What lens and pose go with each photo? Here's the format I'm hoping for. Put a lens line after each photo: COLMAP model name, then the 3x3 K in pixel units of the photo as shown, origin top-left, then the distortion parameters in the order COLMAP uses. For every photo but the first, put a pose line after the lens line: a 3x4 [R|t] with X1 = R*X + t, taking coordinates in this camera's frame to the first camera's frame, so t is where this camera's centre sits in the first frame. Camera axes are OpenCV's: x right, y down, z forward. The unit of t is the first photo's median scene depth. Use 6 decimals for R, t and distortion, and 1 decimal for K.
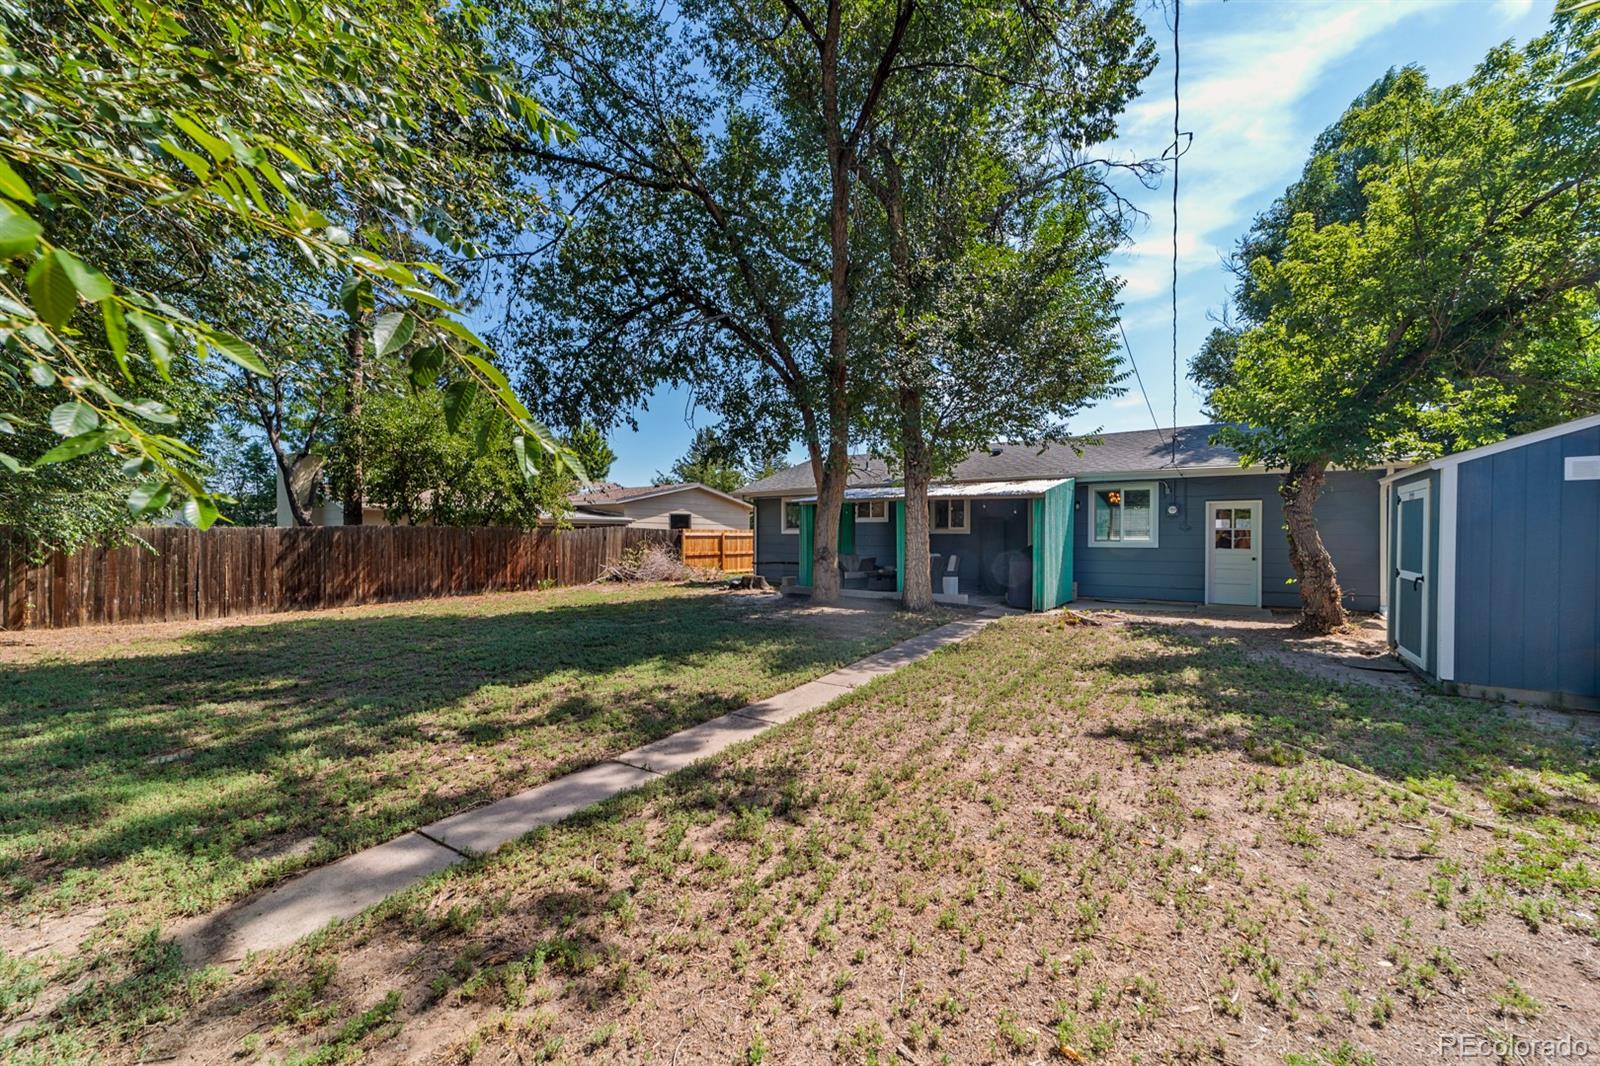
lens RADIAL K [[596.8, 0, 799.9], [0, 596.8, 538.2], [0, 0, 1]] dist [-0.001048, -0.000014]
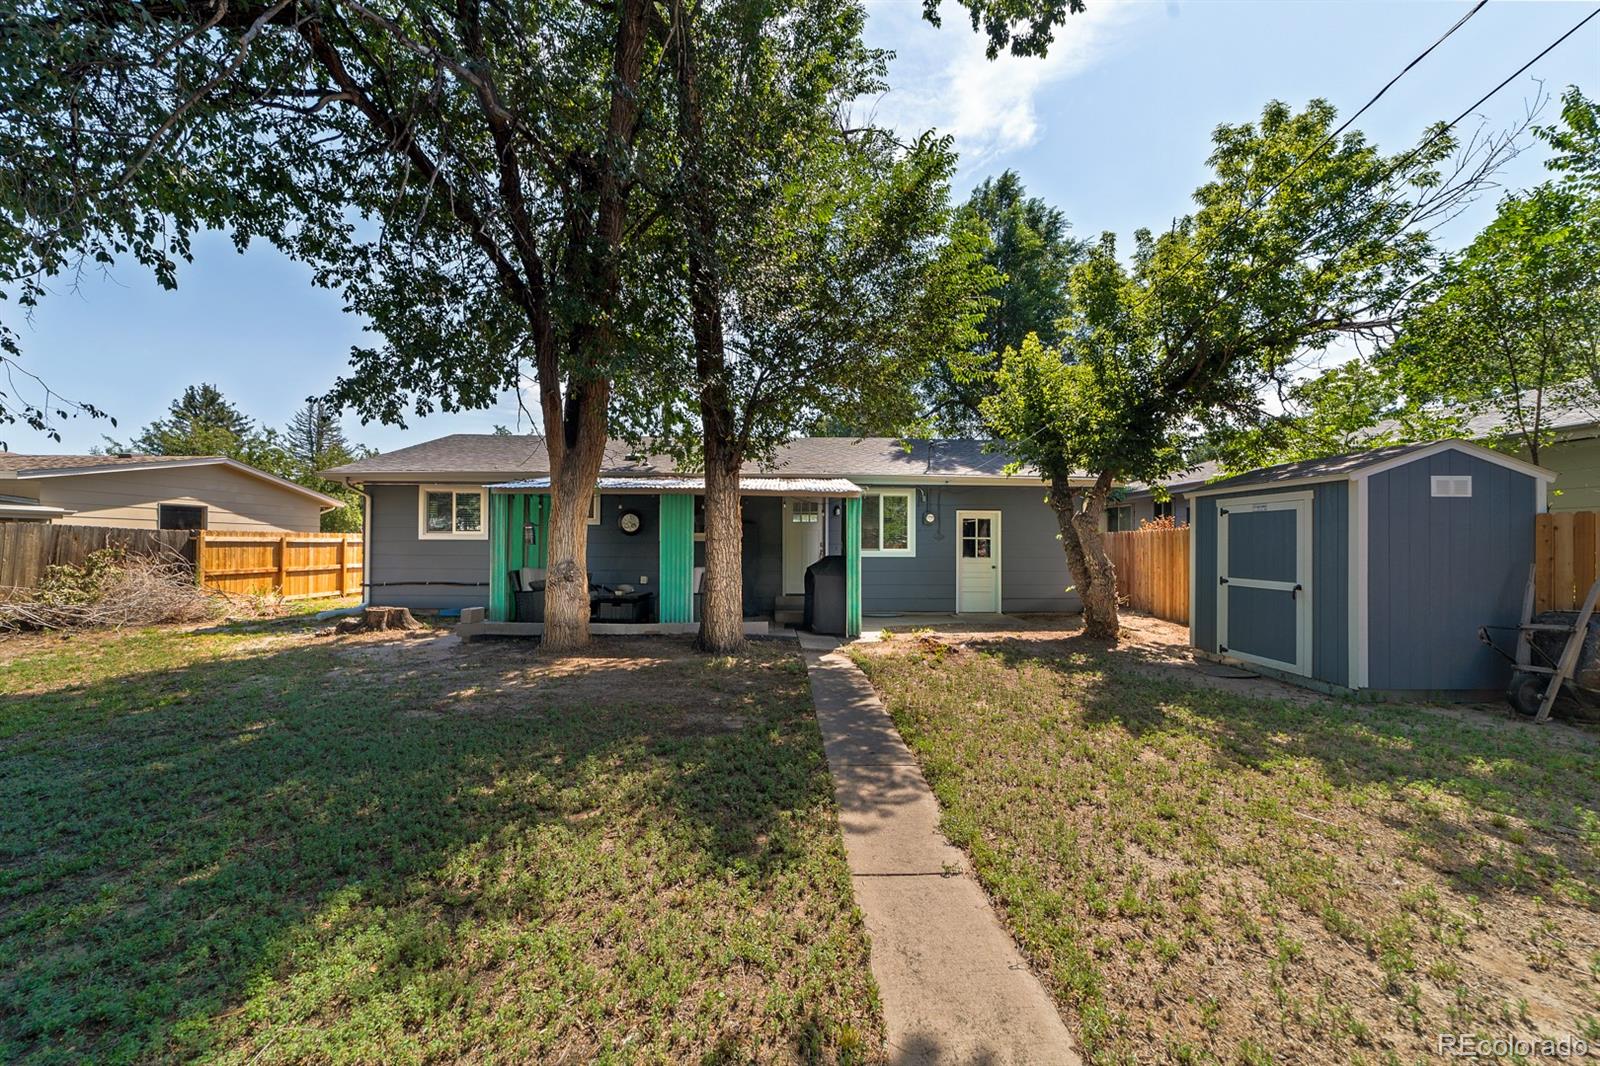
lens RADIAL K [[596.8, 0, 799.9], [0, 596.8, 538.2], [0, 0, 1]] dist [-0.001048, -0.000014]
pose [[0.801287, 0.006868, 0.598240, -0.105255], [-0.000781, 0.999945, -0.010434, -0.002556], [-0.598279, 0.007894, 0.801249, 0.256097]]
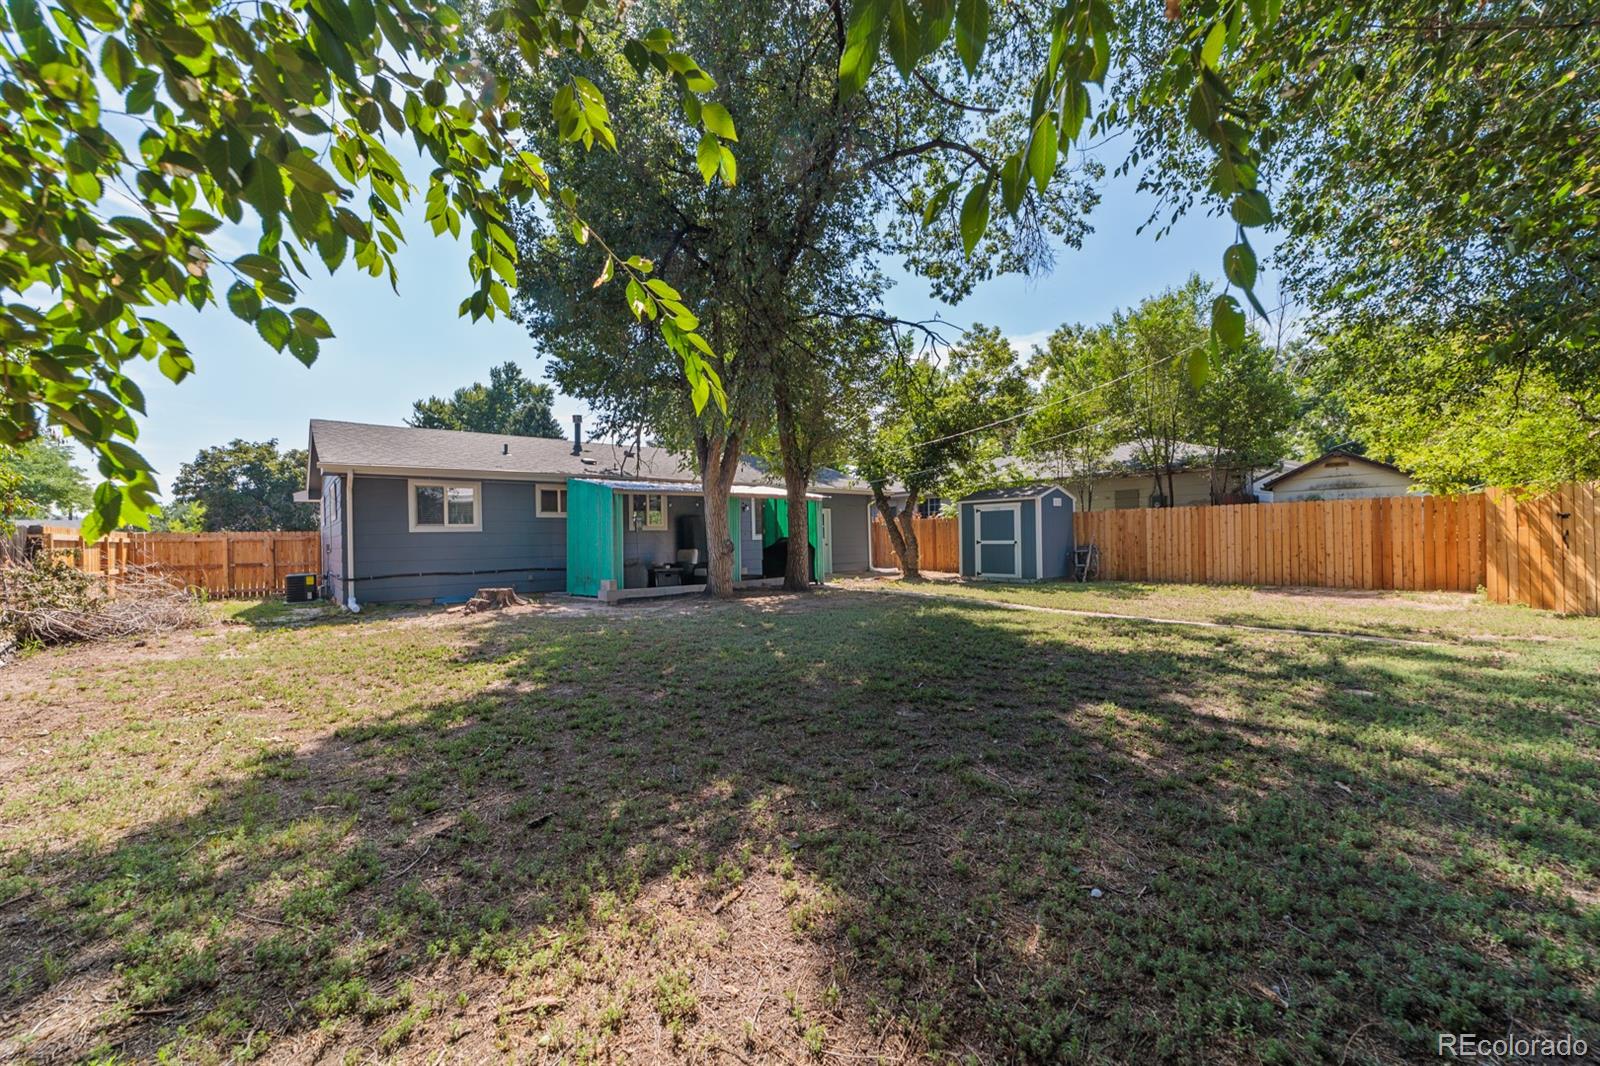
lens RADIAL K [[596.8, 0, 799.9], [0, 596.8, 538.2], [0, 0, 1]] dist [-0.001048, -0.000014]
pose [[0.302073, -0.027840, 0.952878, -0.628881], [0.017737, 0.999565, 0.023581, -0.010273], [-0.953120, 0.009778, 0.302435, 0.419397]]
